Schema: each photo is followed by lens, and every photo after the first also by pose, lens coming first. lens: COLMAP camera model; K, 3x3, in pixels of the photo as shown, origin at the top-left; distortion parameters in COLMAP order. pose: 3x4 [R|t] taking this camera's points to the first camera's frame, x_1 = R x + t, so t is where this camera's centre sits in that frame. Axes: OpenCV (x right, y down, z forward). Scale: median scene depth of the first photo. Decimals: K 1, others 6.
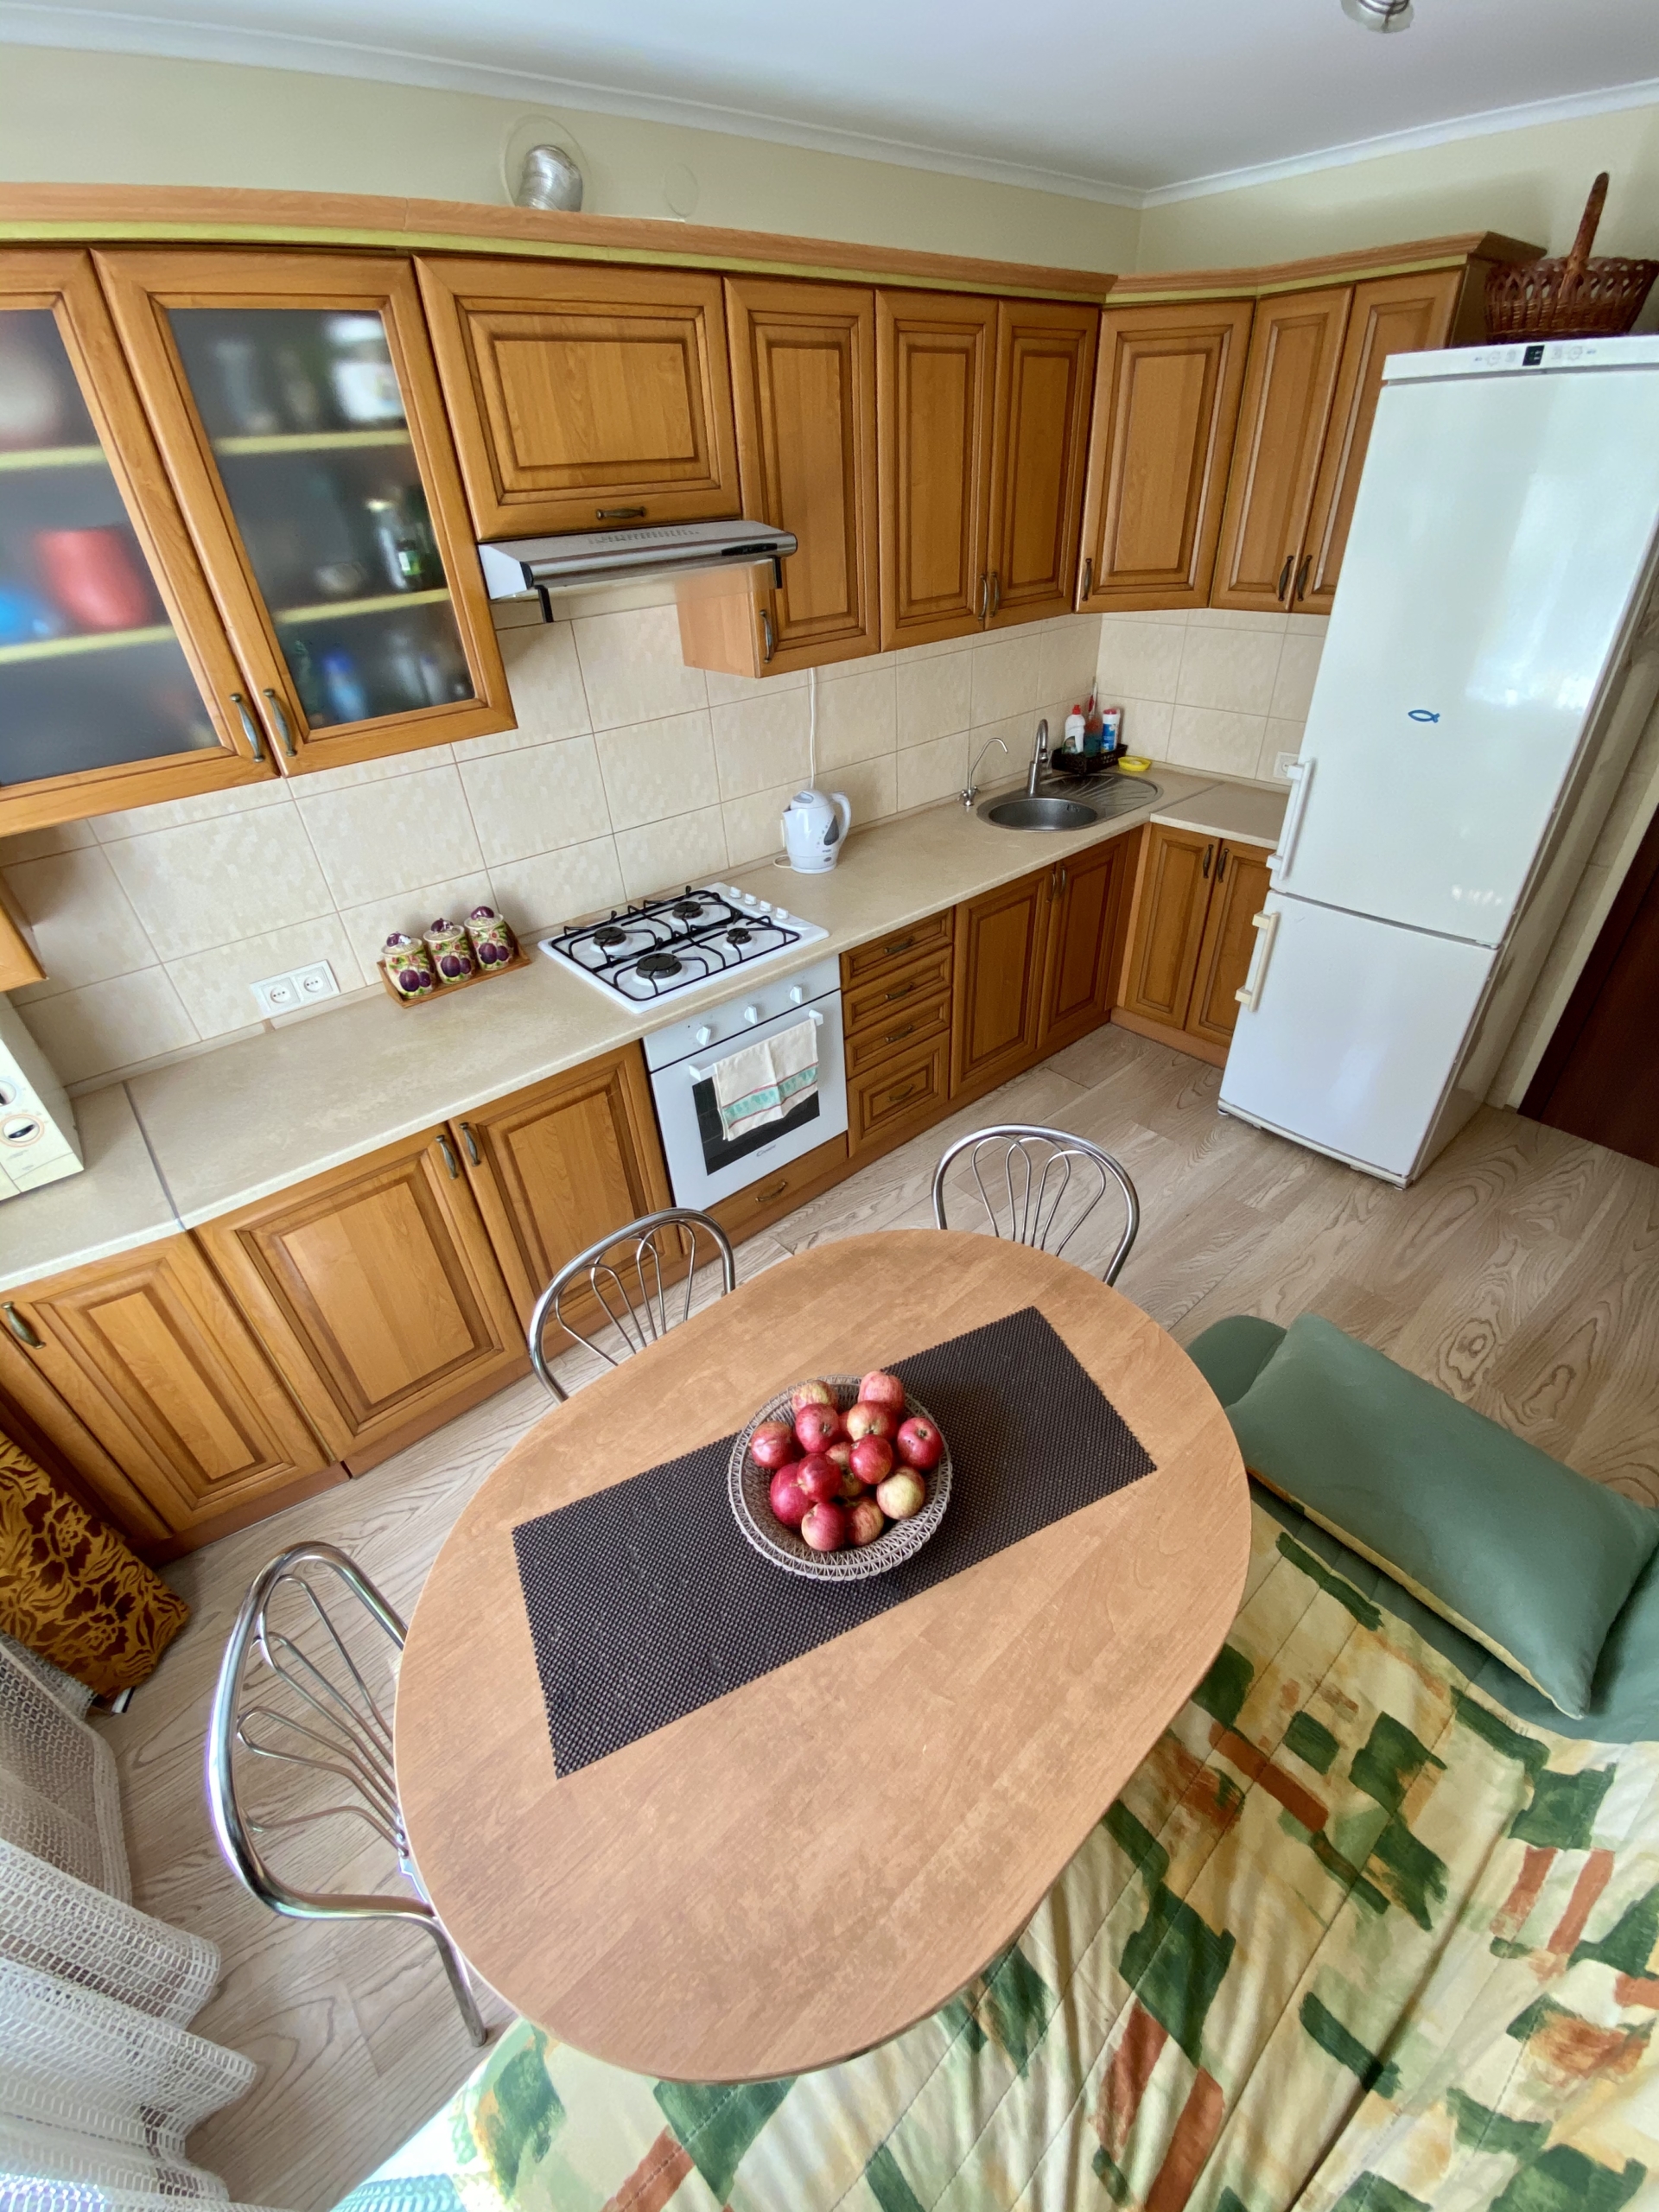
lens RADIAL K [[897.6, 0, 833.2], [0, 897.6, 1110.7], [0, 0, 1]] dist [0.019386, -0.019562]
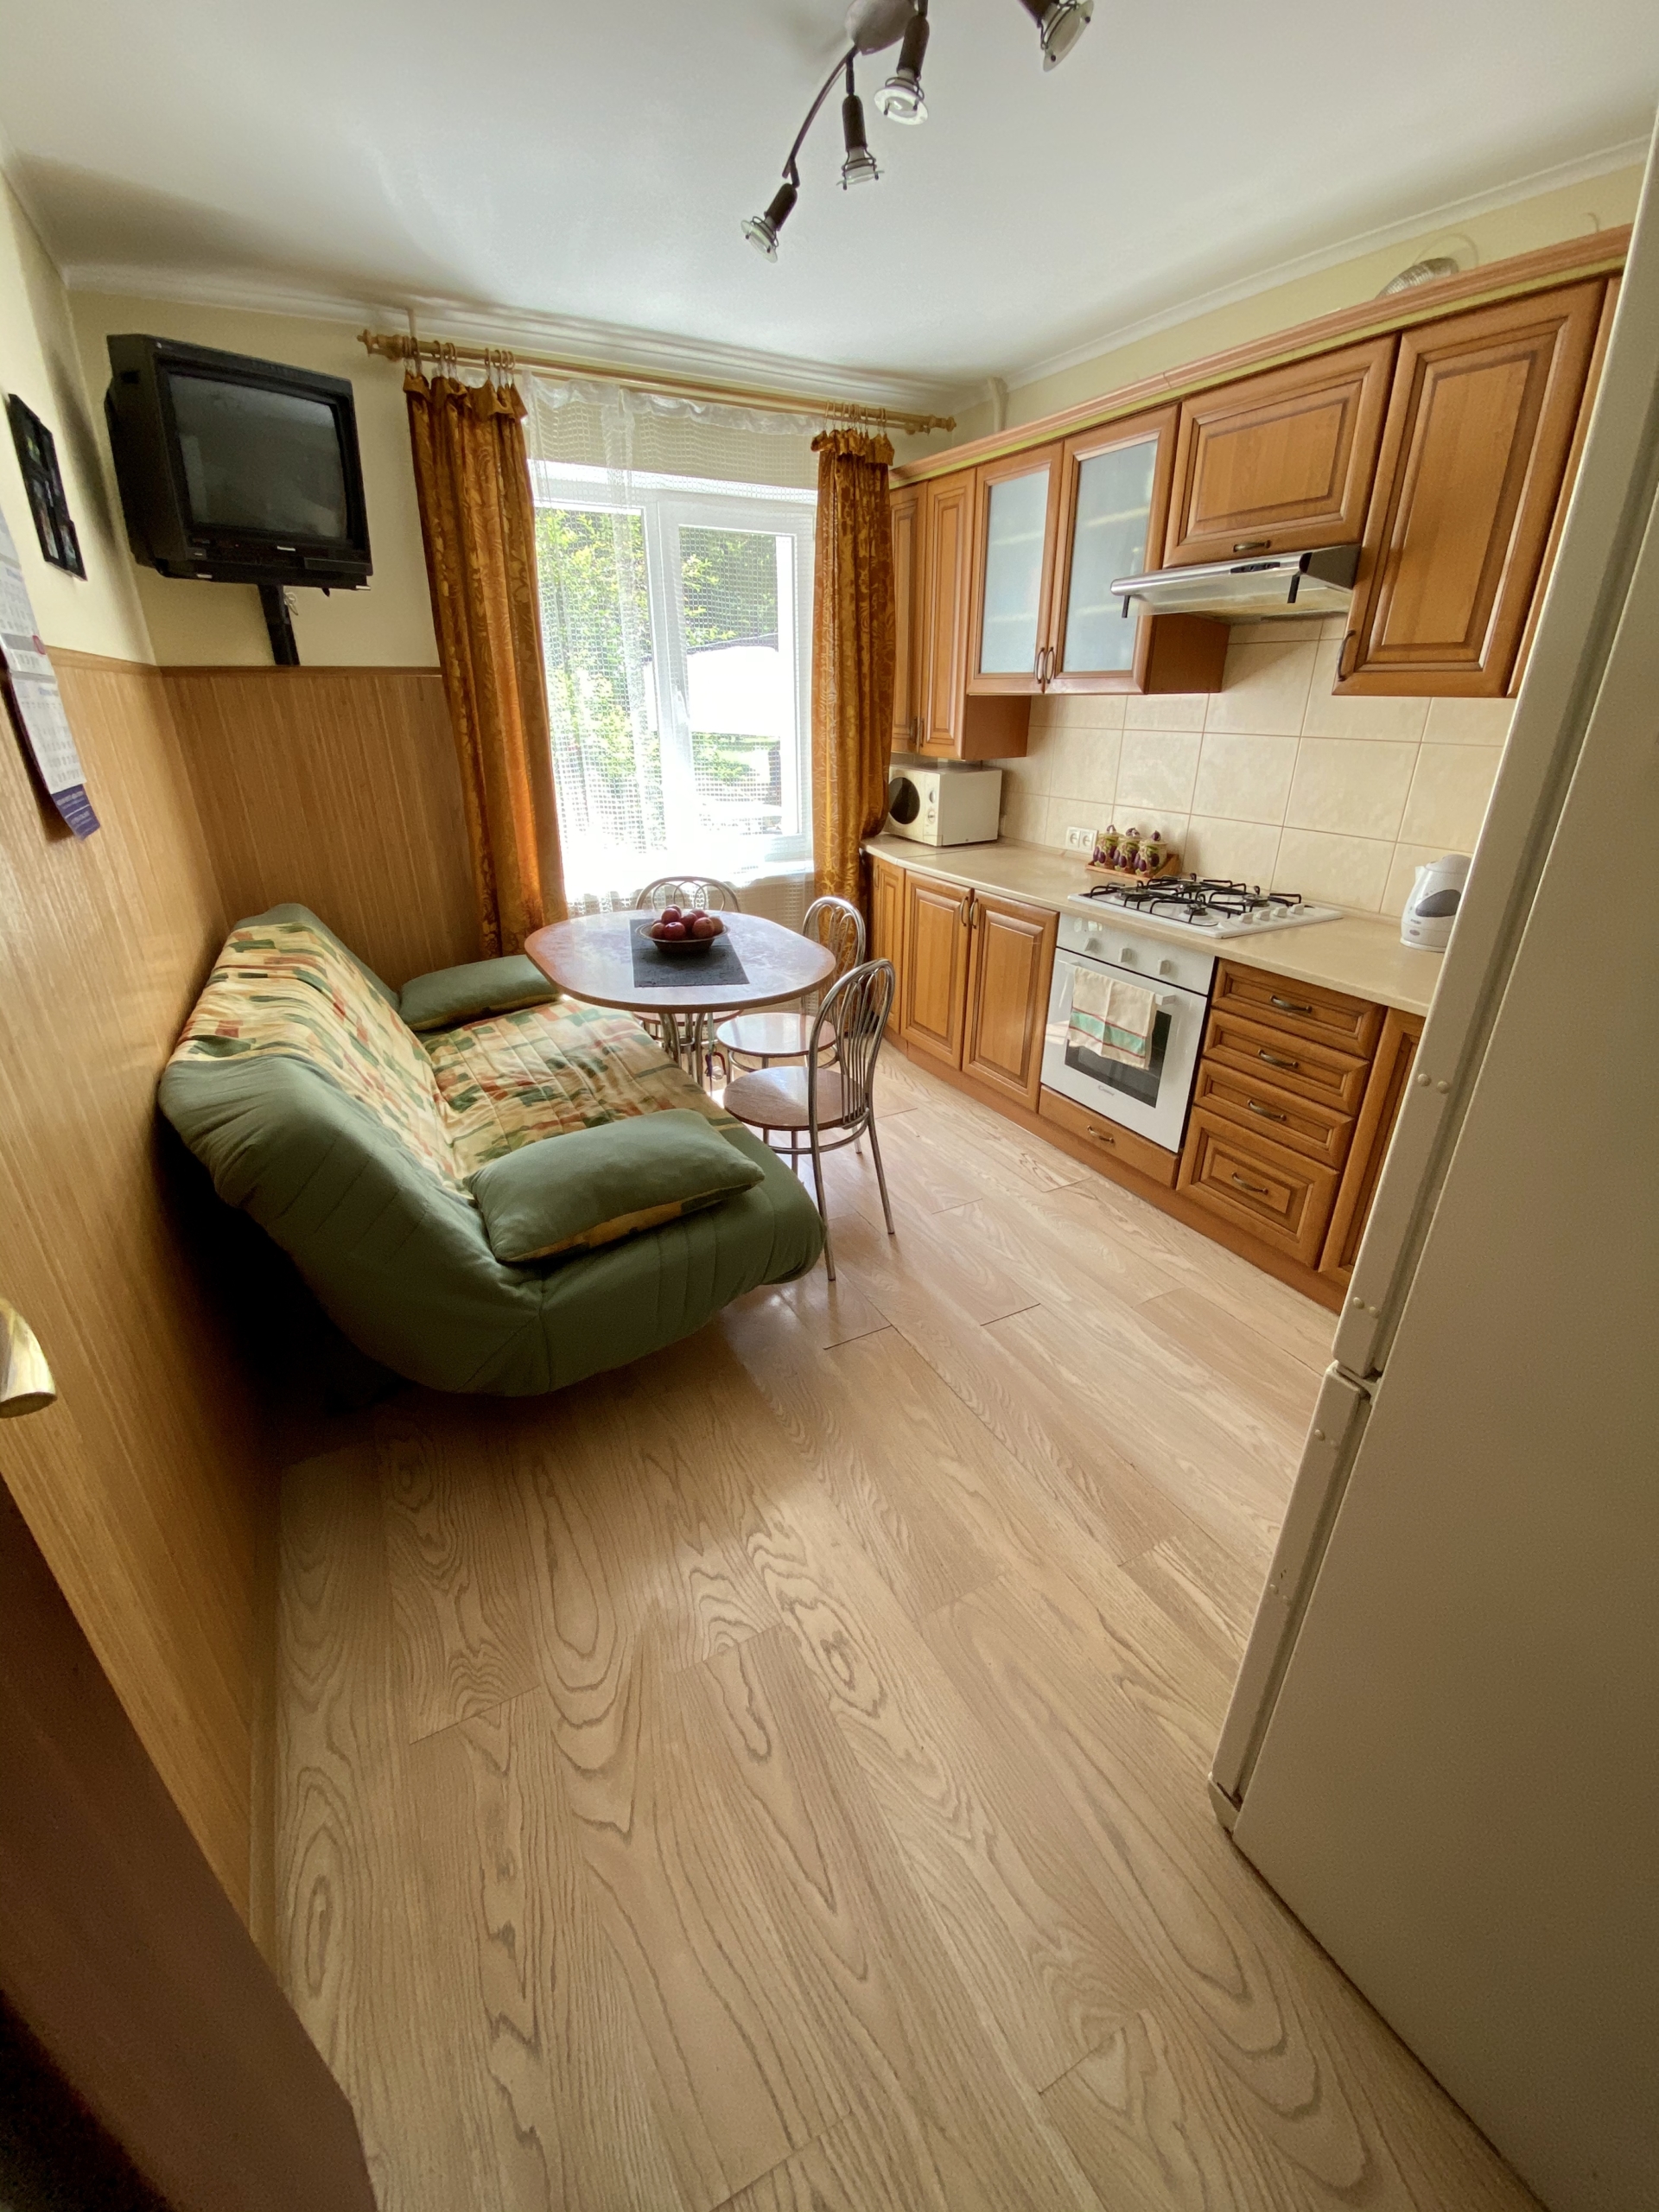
lens RADIAL K [[927.9, 0, 829.5], [0, 927.9, 1106.0], [0, 0, 1]] dist [0.040630, -0.029130]
pose [[-0.217900, 0.442621, -0.869831, 1.136589], [-0.556718, 0.675654, 0.483276, -0.348082], [0.801613, 0.589557, 0.099190, 0.683815]]
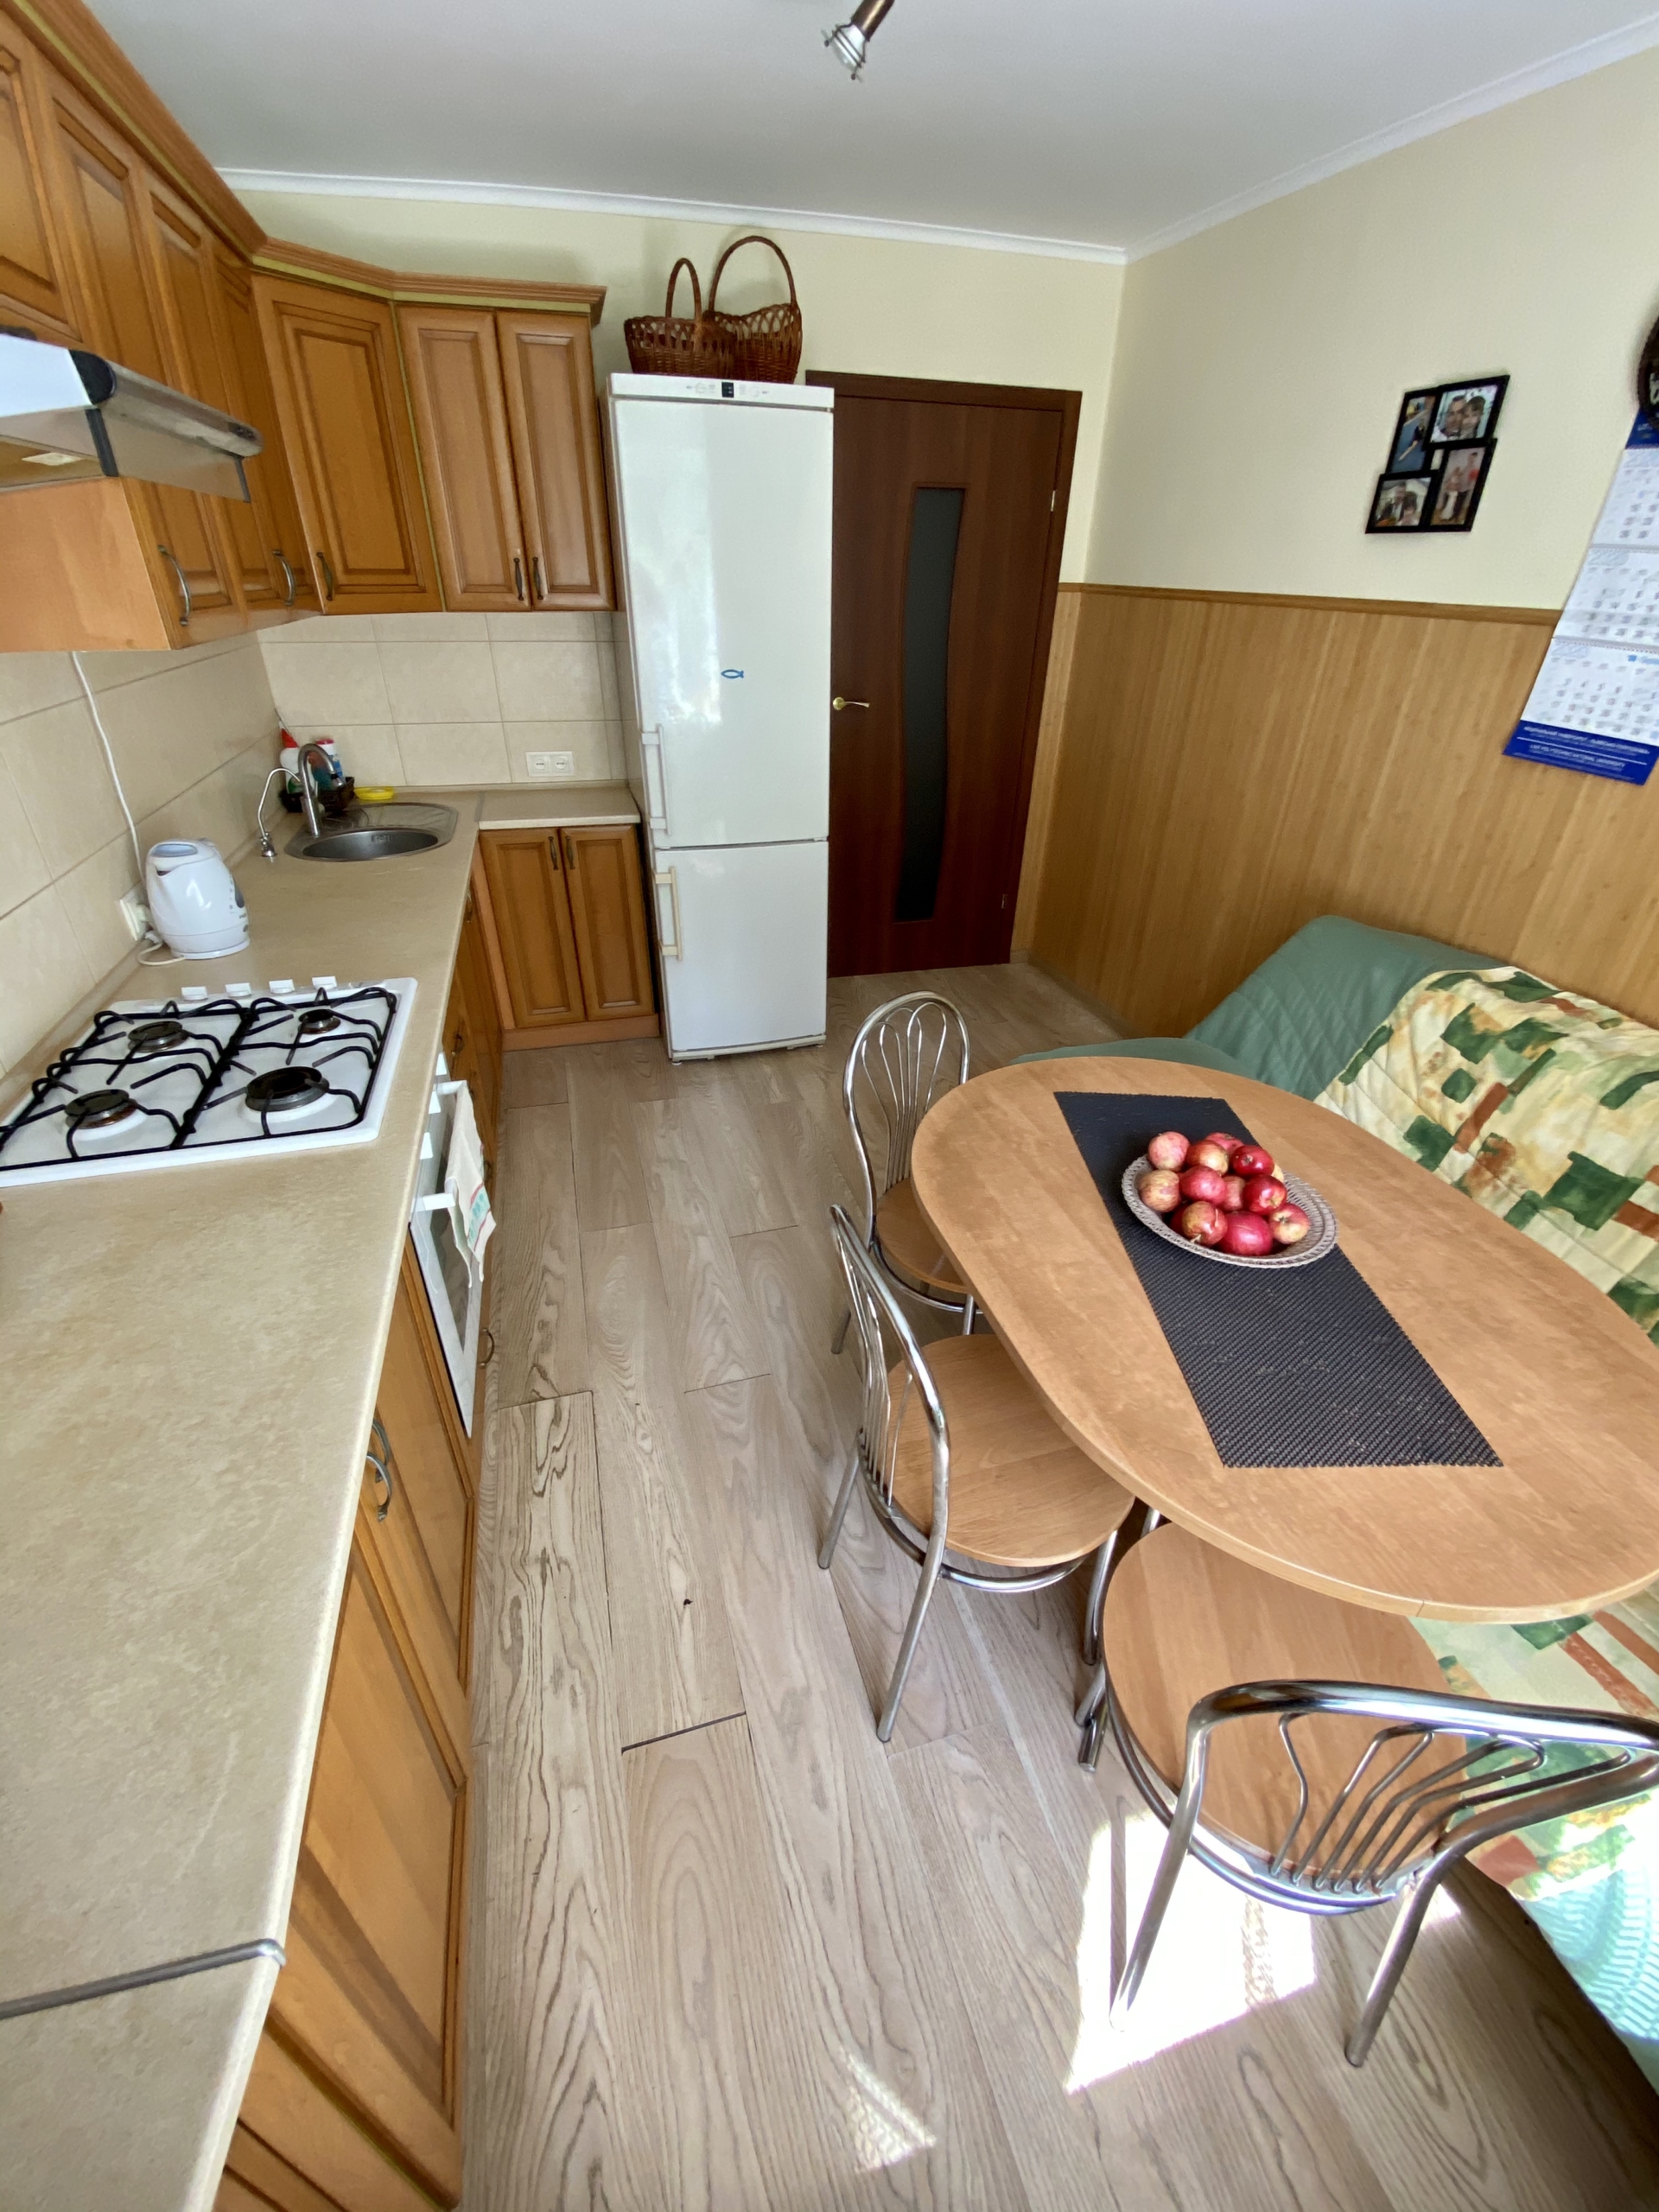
lens RADIAL K [[897.6, 0, 833.2], [0, 897.6, 1110.7], [0, 0, 1]] dist [0.019386, -0.019562]
pose [[0.415230, -0.416487, 0.808778, -0.534446], [0.495024, 0.849340, 0.183227, -0.074205], [-0.763240, 0.324283, 0.558843, 0.361676]]
